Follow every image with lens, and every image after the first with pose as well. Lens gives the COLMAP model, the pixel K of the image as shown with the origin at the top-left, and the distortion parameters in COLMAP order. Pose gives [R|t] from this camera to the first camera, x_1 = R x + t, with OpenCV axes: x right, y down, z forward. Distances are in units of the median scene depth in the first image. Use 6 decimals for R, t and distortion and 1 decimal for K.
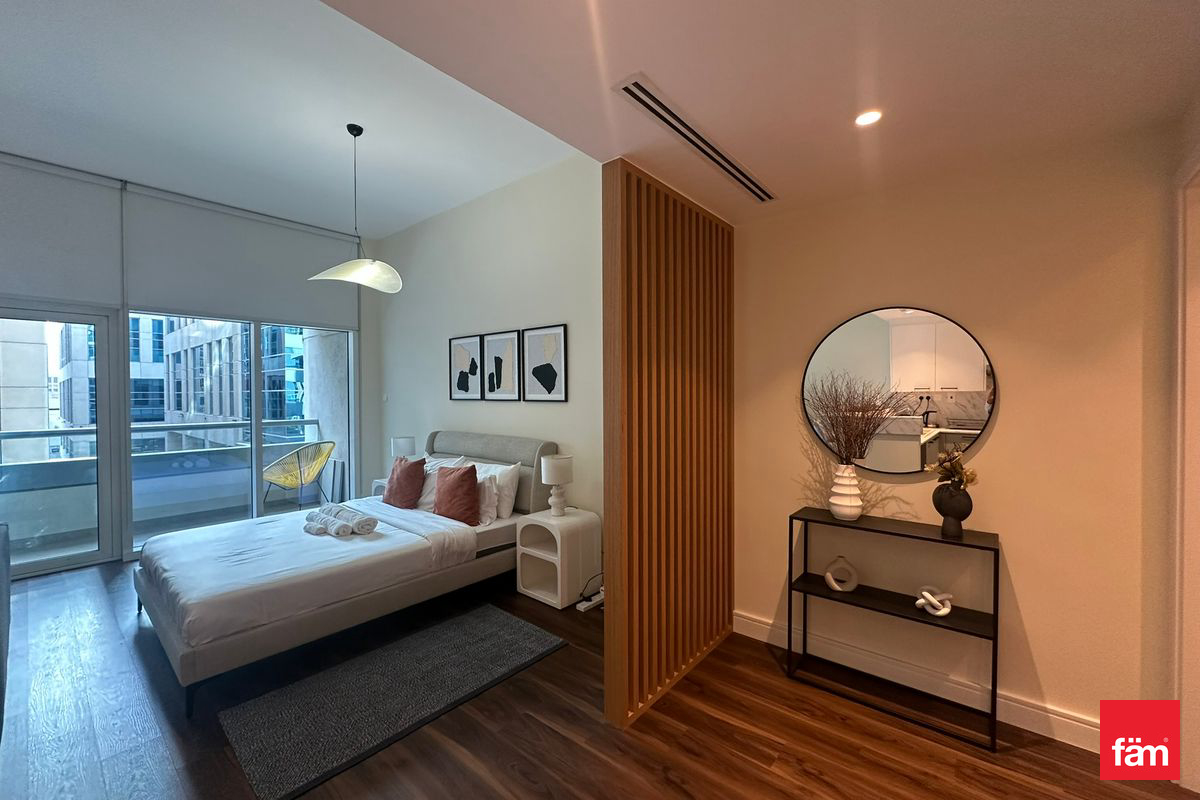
lens RADIAL K [[478.6, 0, 597.9], [0, 478.6, 400.9], [0, 0, 1]] dist [-0.000535, 0.000442]
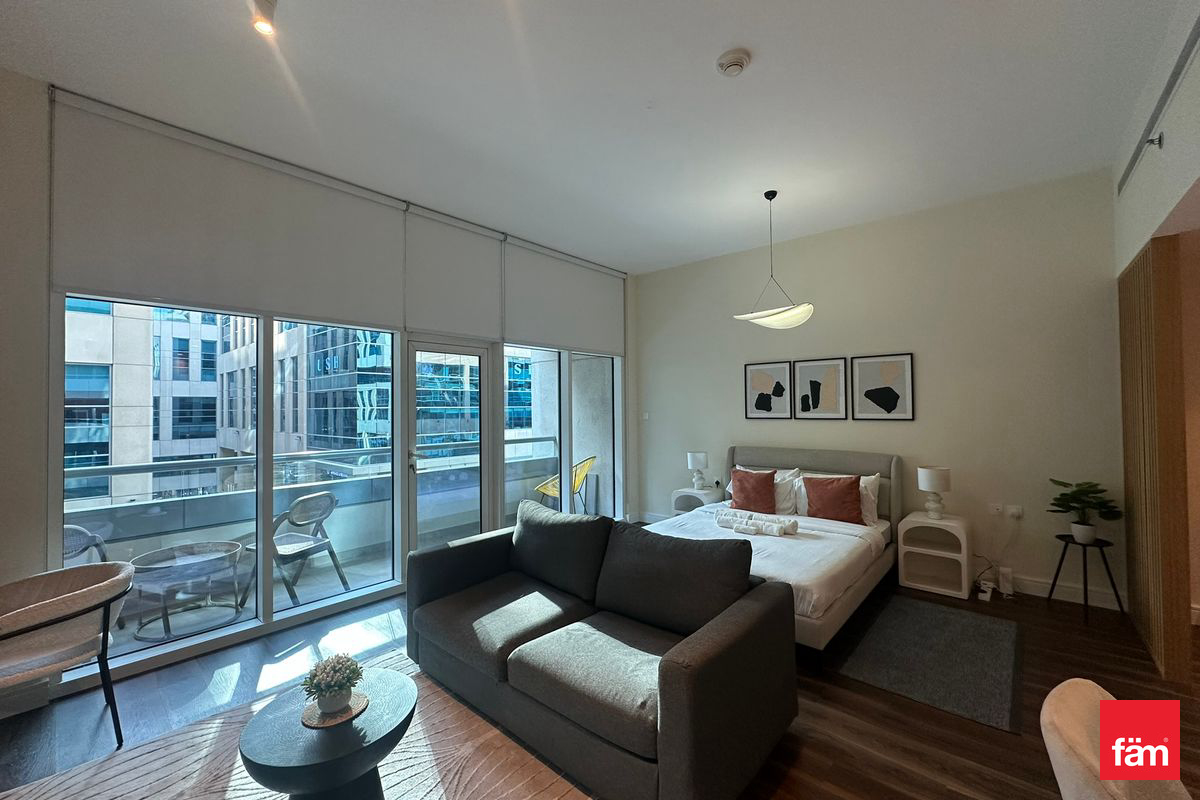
lens RADIAL K [[478.6, 0, 599.2], [0, 478.6, 400.1], [0, 0, 1]] dist [-0.000535, 0.000442]
pose [[0.999695, -0.007133, -0.023650, -0.644302], [0.006373, 0.999466, -0.032060, -0.011840], [0.023866, 0.031900, 0.999206, -0.135433]]
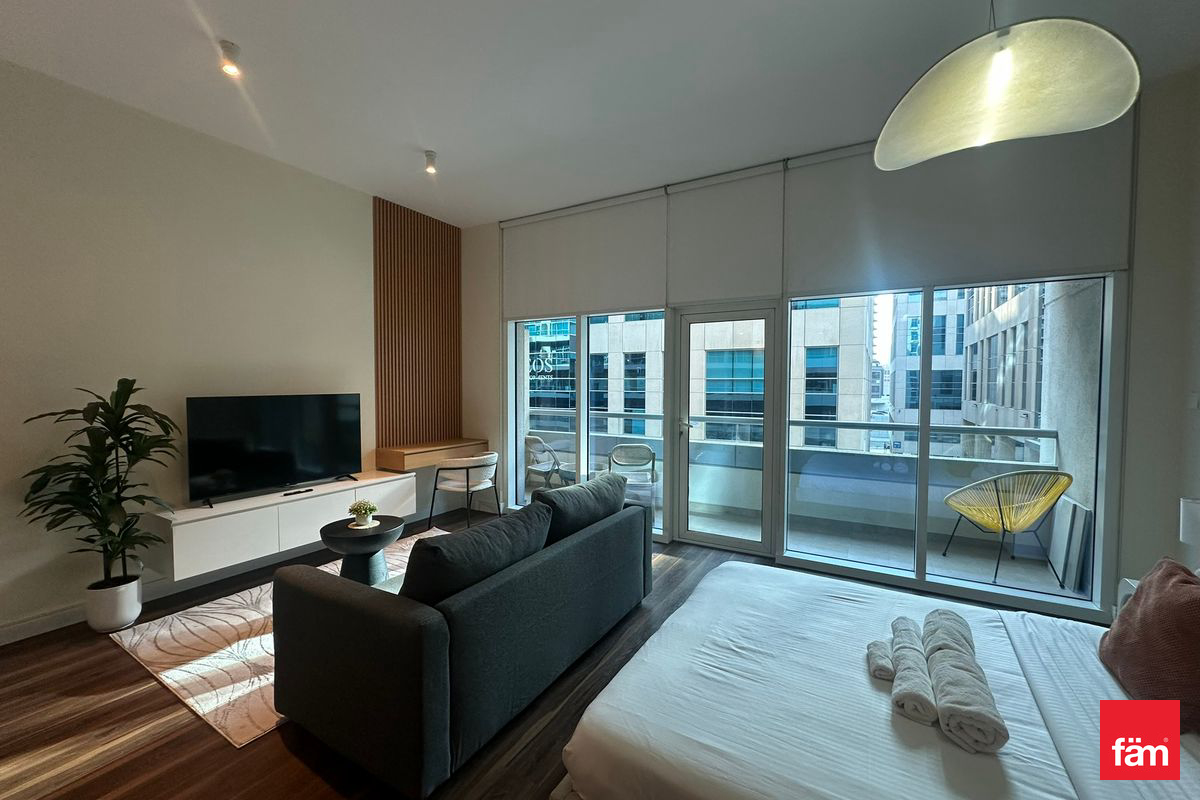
lens RADIAL K [[478.6, 0, 603.1], [0, 478.6, 396.6], [0, 0, 1]] dist [-0.000535, 0.000442]
pose [[0.176121, 0.032715, -0.983825, -0.105388], [-0.021452, 0.999338, 0.029391, -0.016028], [0.984135, 0.015928, 0.176706, 0.426970]]
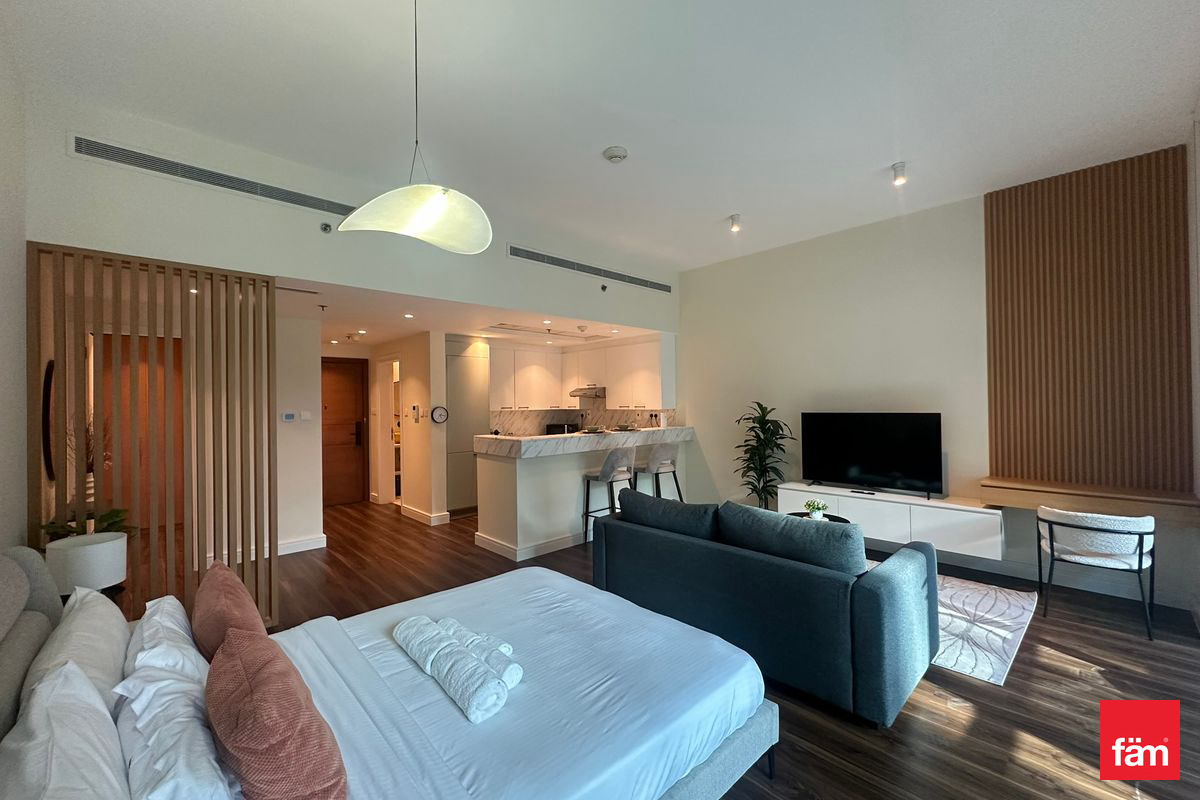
lens RADIAL K [[478.6, 0, 603.7], [0, 478.6, 399.6], [0, 0, 1]] dist [-0.000535, 0.000442]
pose [[-0.992708, 0.016443, 0.119413, -0.571405], [0.018223, 0.999738, 0.013836, -0.033766], [-0.119154, 0.015912, -0.992748, 1.110469]]
